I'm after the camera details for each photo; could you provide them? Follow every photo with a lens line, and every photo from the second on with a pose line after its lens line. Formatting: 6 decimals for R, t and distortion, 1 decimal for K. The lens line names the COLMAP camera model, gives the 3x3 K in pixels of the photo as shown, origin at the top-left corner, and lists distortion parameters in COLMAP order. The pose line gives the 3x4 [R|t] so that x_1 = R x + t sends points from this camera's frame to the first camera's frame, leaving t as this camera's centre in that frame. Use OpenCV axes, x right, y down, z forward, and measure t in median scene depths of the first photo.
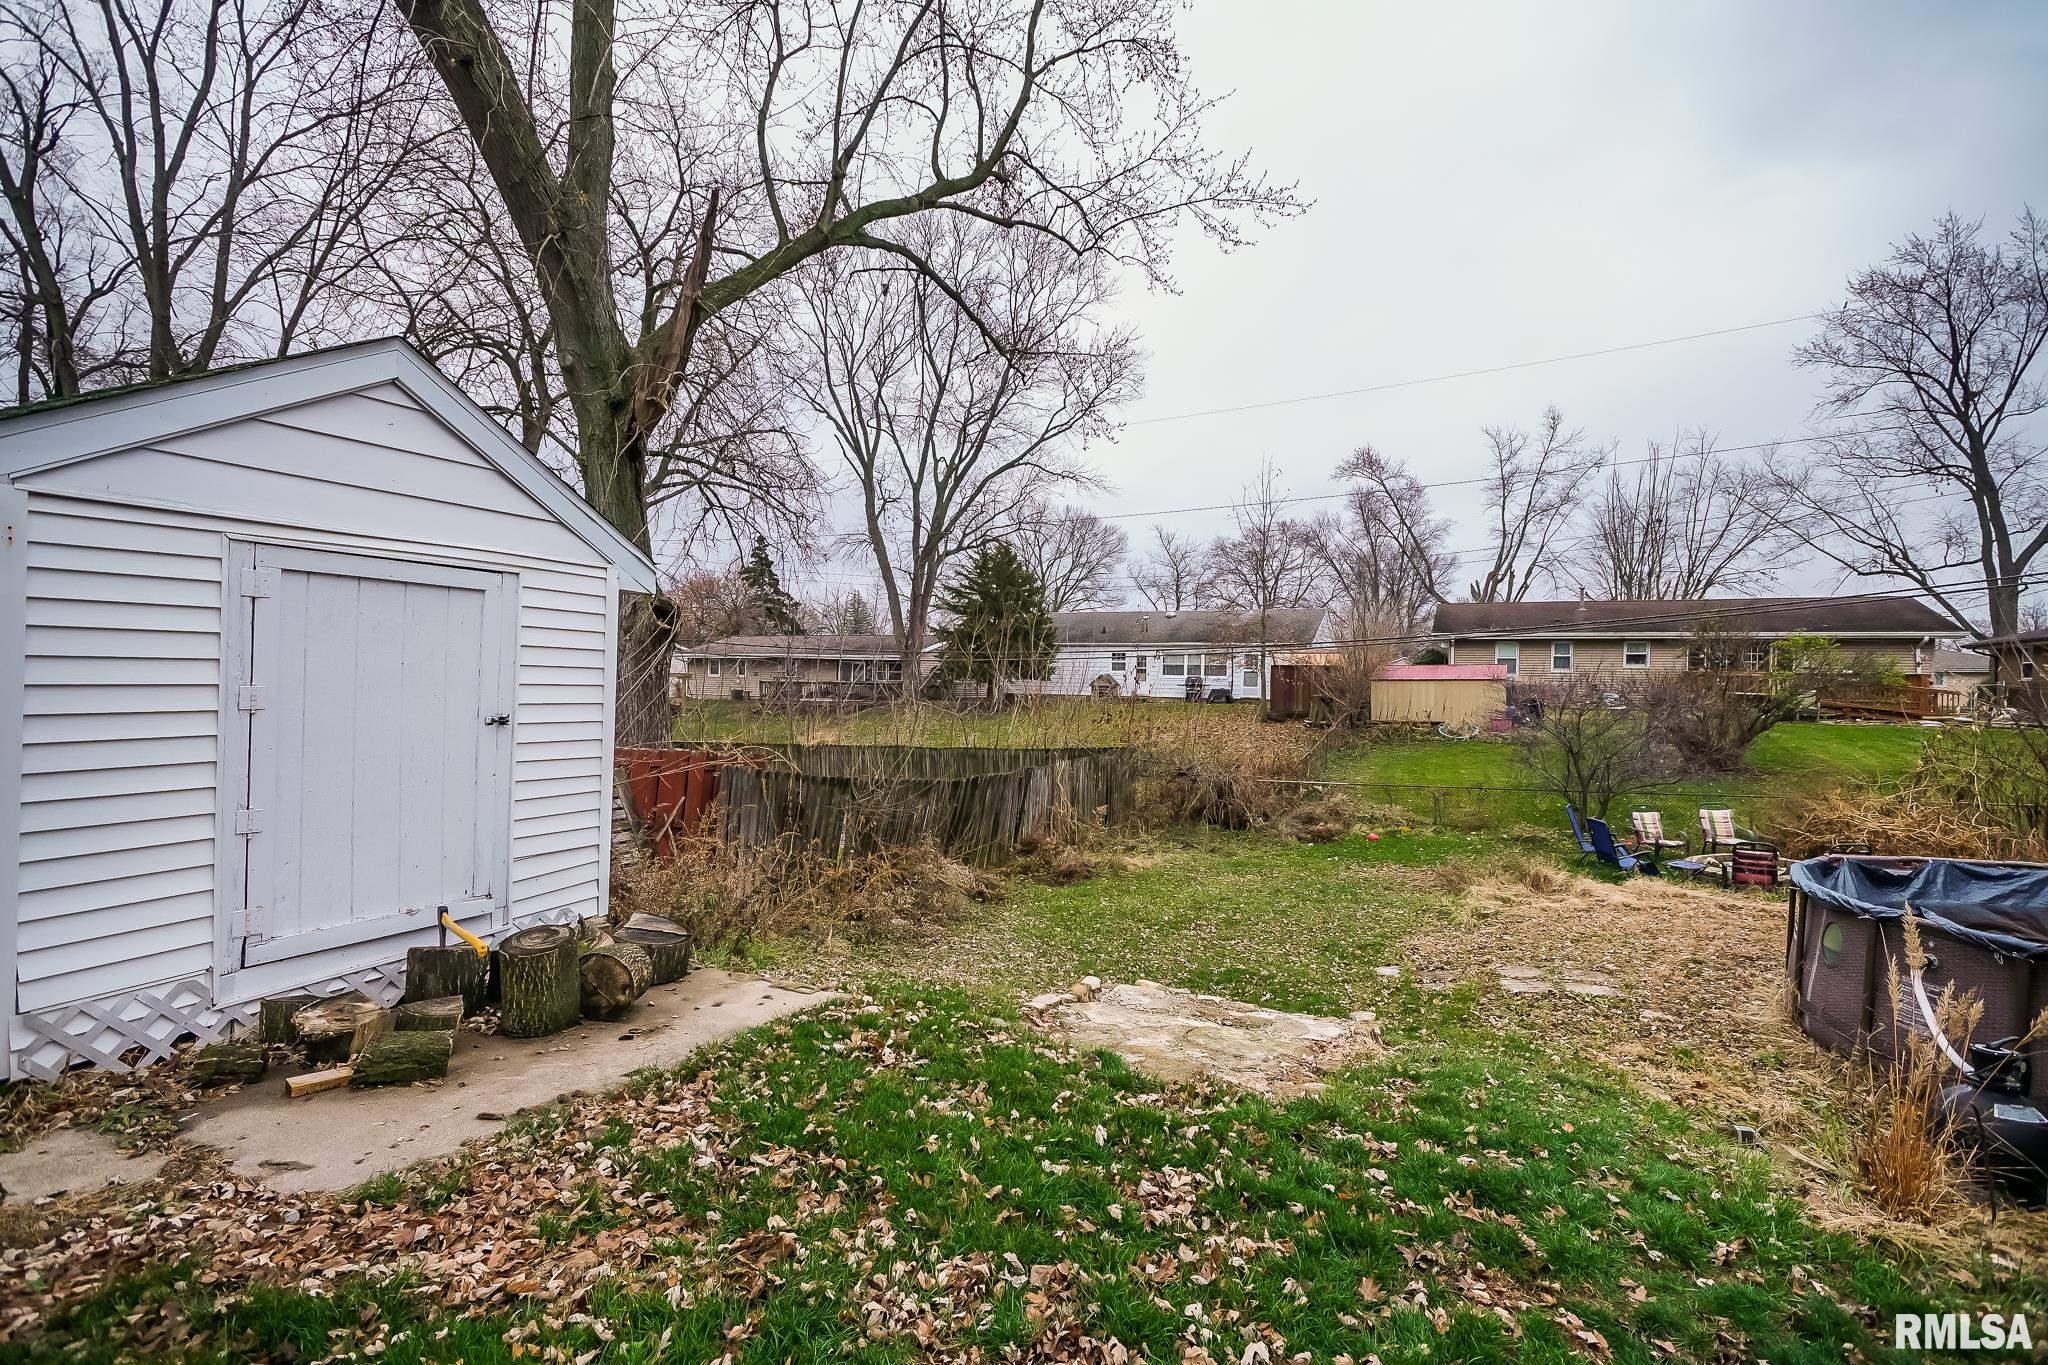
lens RADIAL K [[930.3, 0, 992.4], [0, 930.3, 702.8], [0, 0, 1]] dist [0.000072, 0.001191]
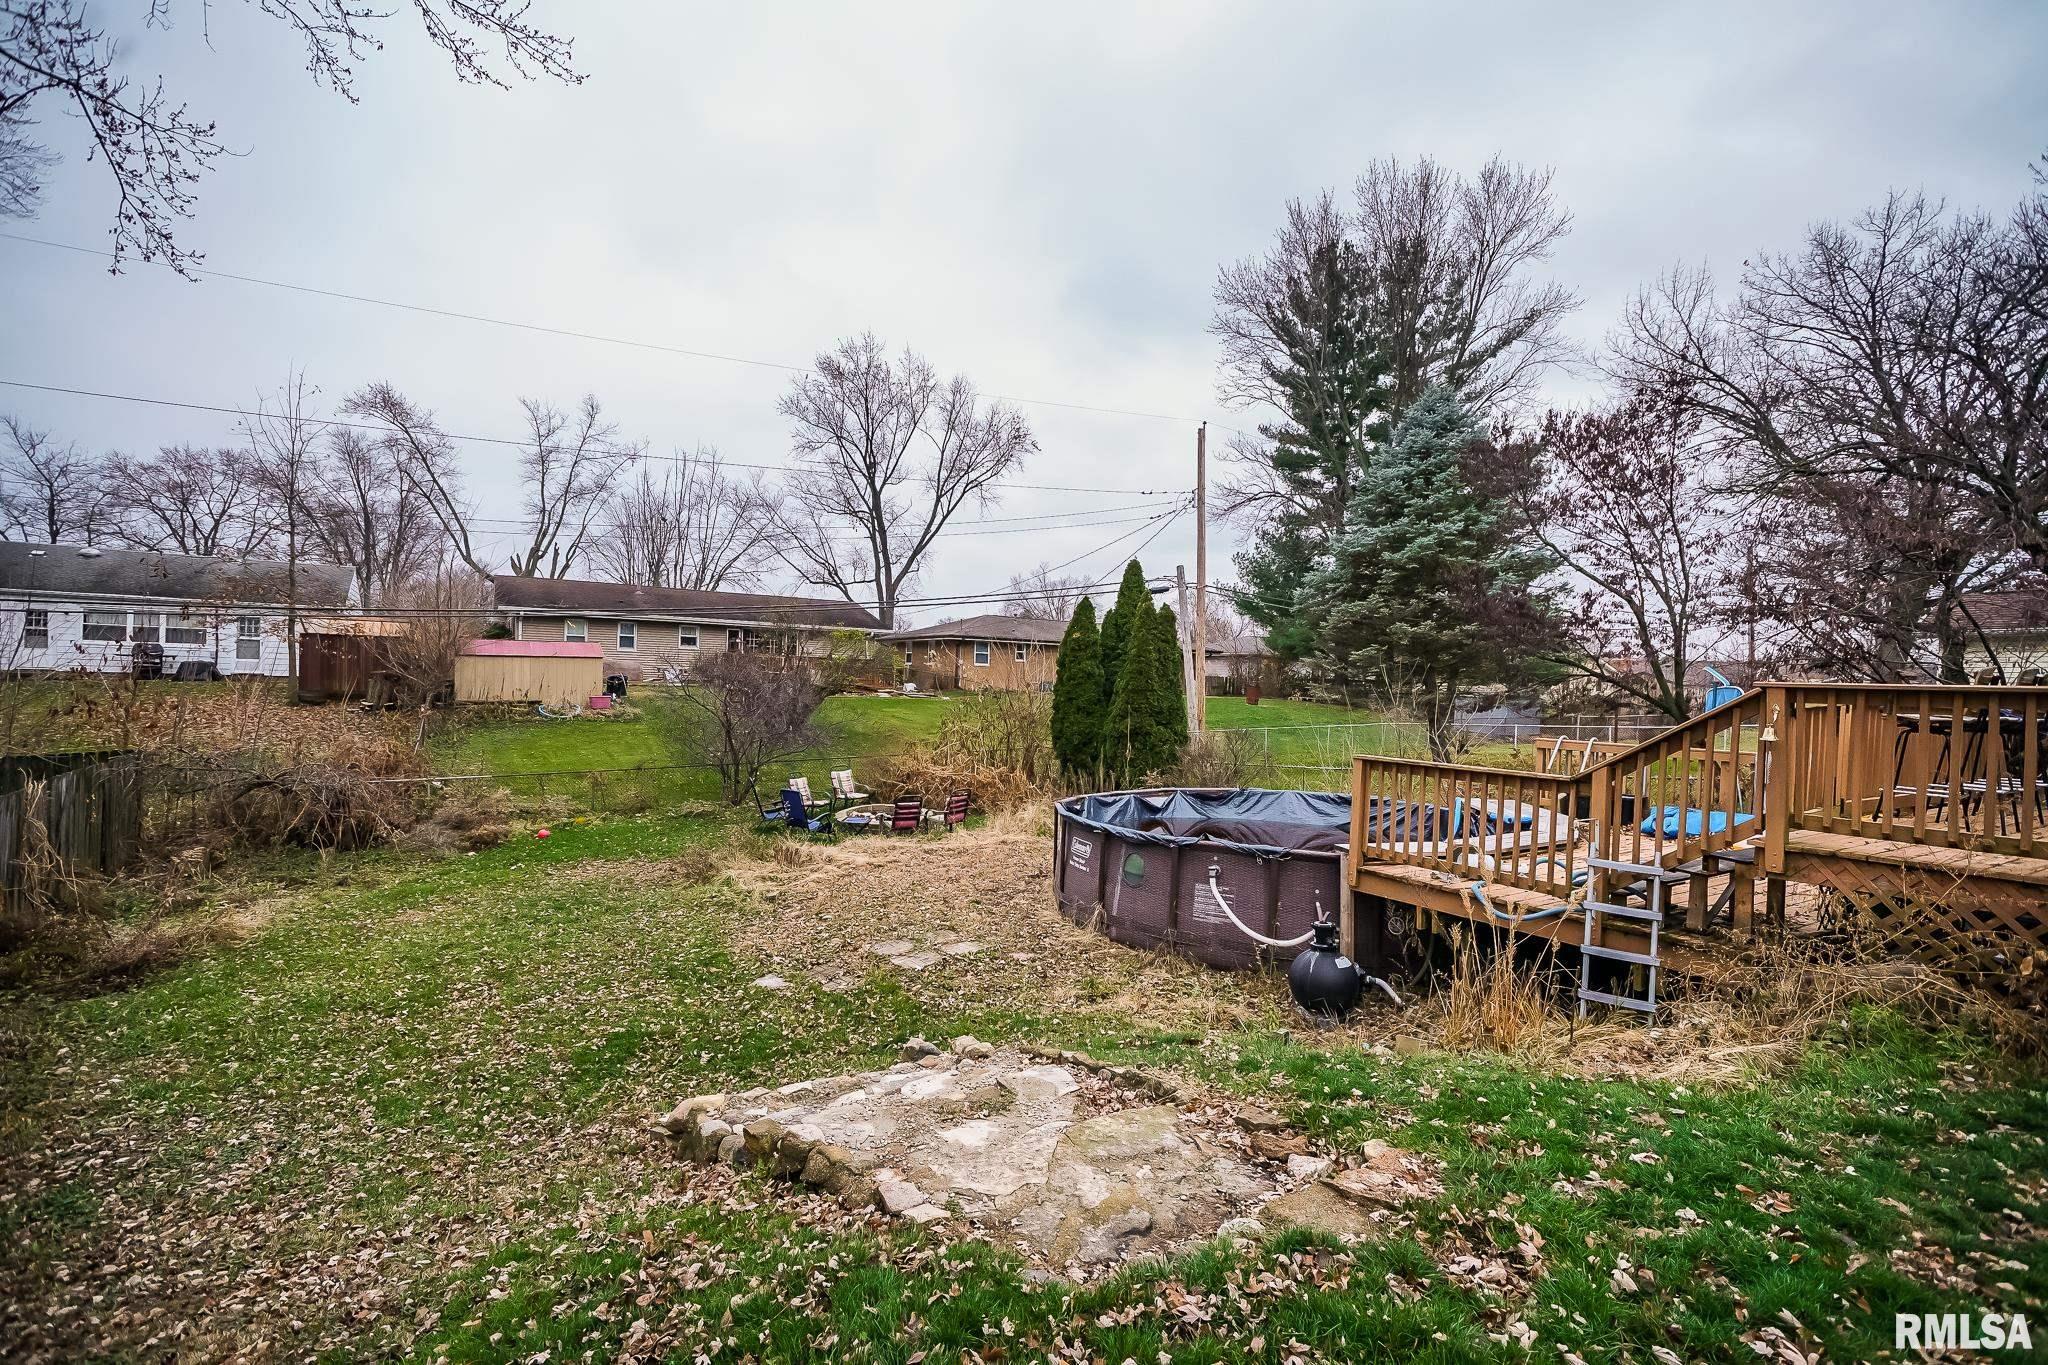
lens RADIAL K [[930.3, 0, 993.7], [0, 930.3, 685.6], [0, 0, 1]] dist [0.000072, 0.001191]
pose [[0.528656, -0.006147, 0.848814, -0.051947], [-0.000046, 0.999974, 0.007270, -0.001322], [-0.848836, -0.003882, 0.528642, 0.079301]]
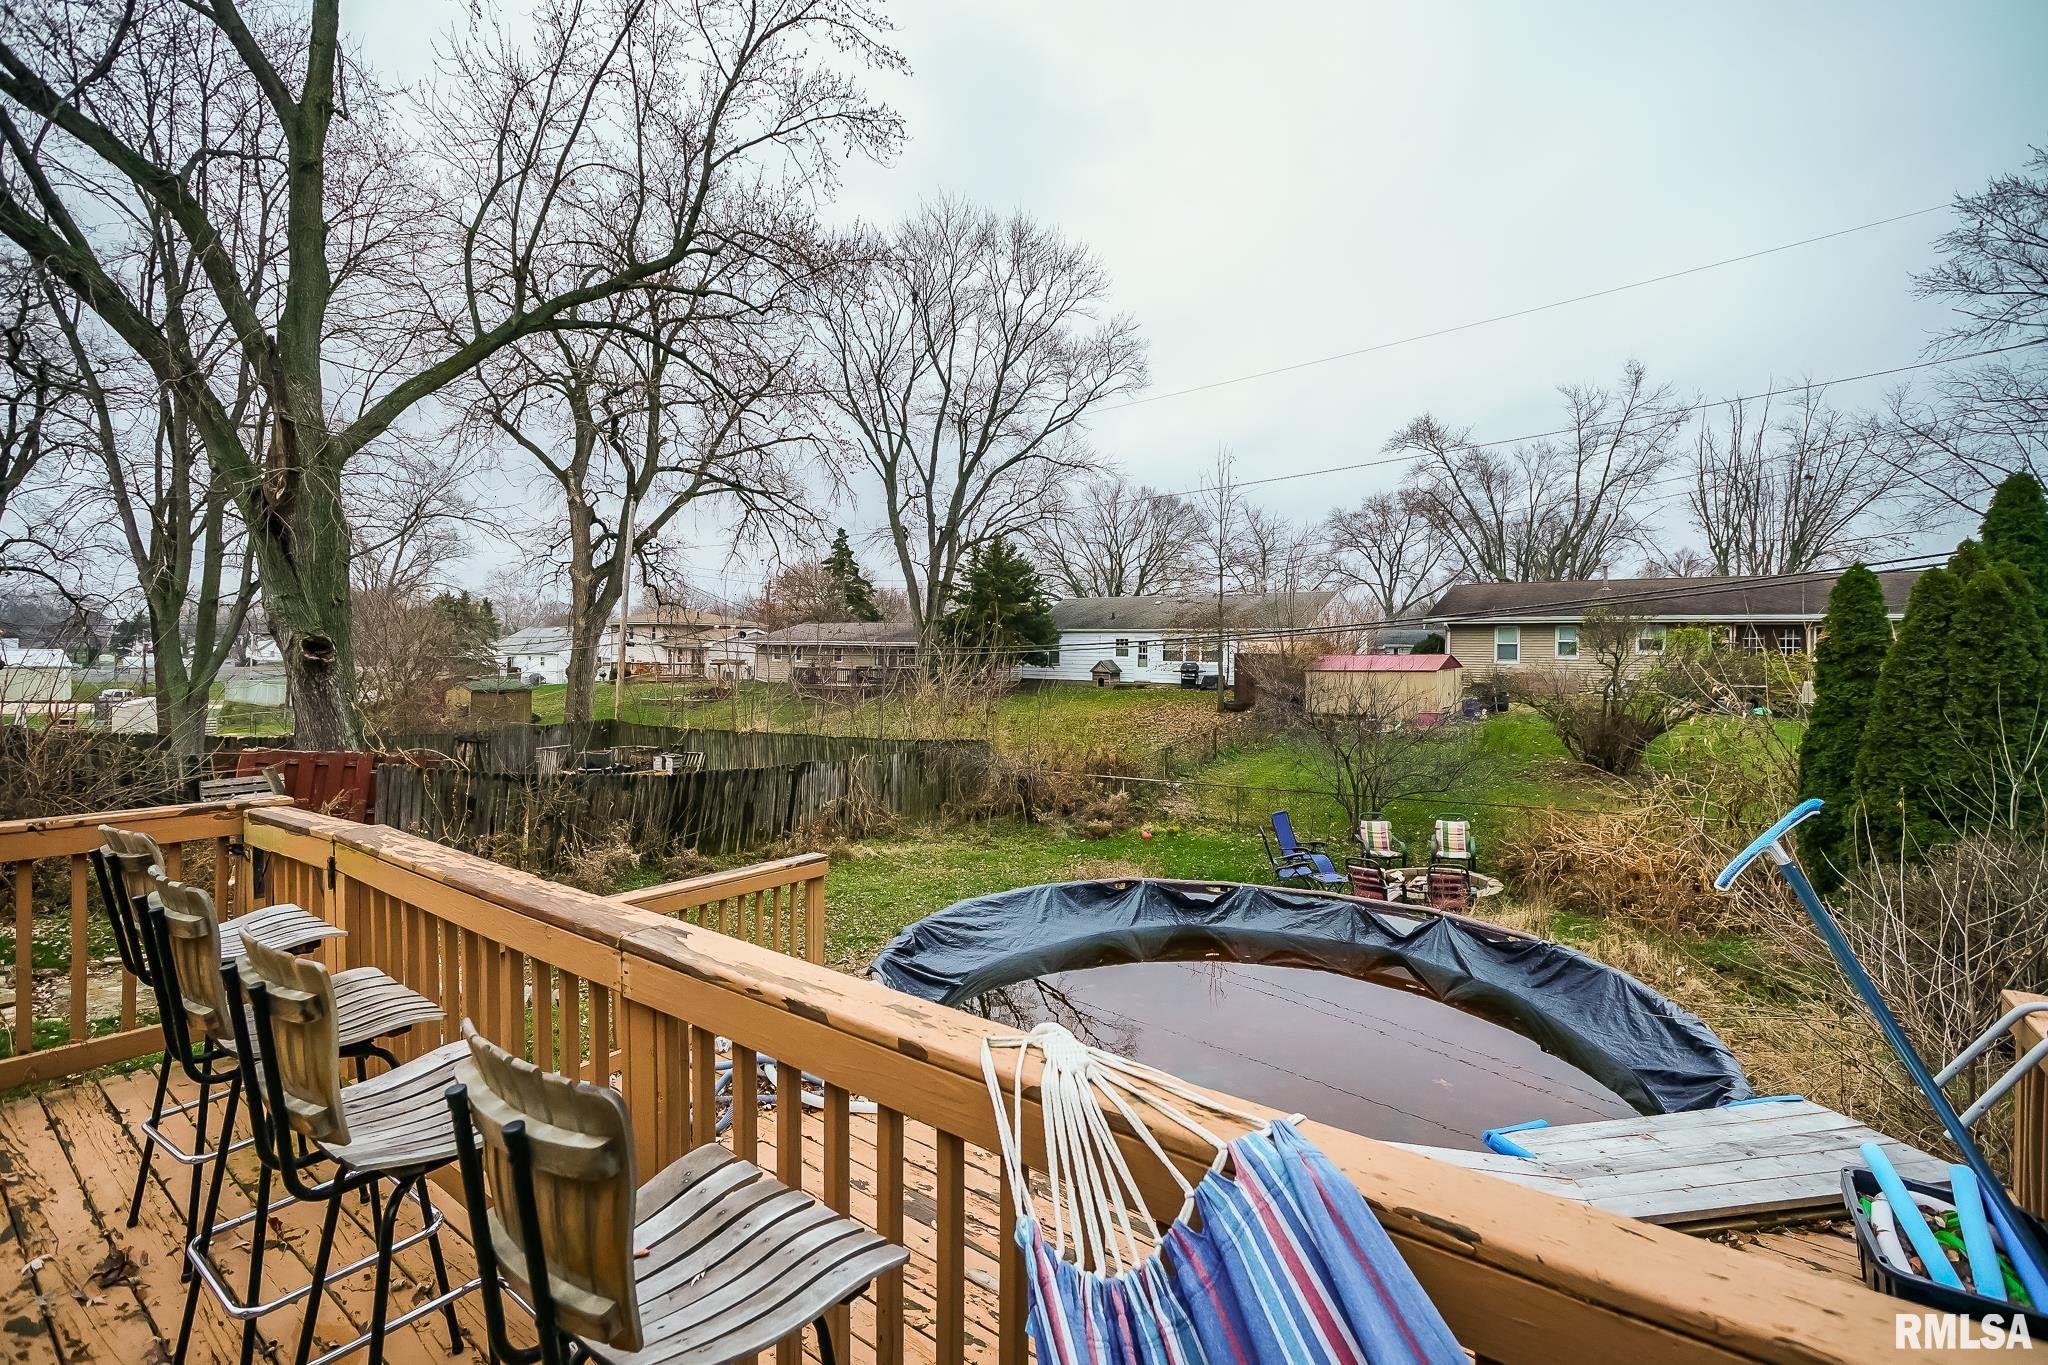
lens RADIAL K [[930.3, 0, 974.6], [0, 930.3, 655.8], [0, 0, 1]] dist [0.000072, 0.001191]
pose [[0.977752, -0.005170, -0.209701, 0.195352], [0.000310, 0.999731, -0.023206, -0.012749], [0.209765, 0.022625, 0.977490, -0.015251]]
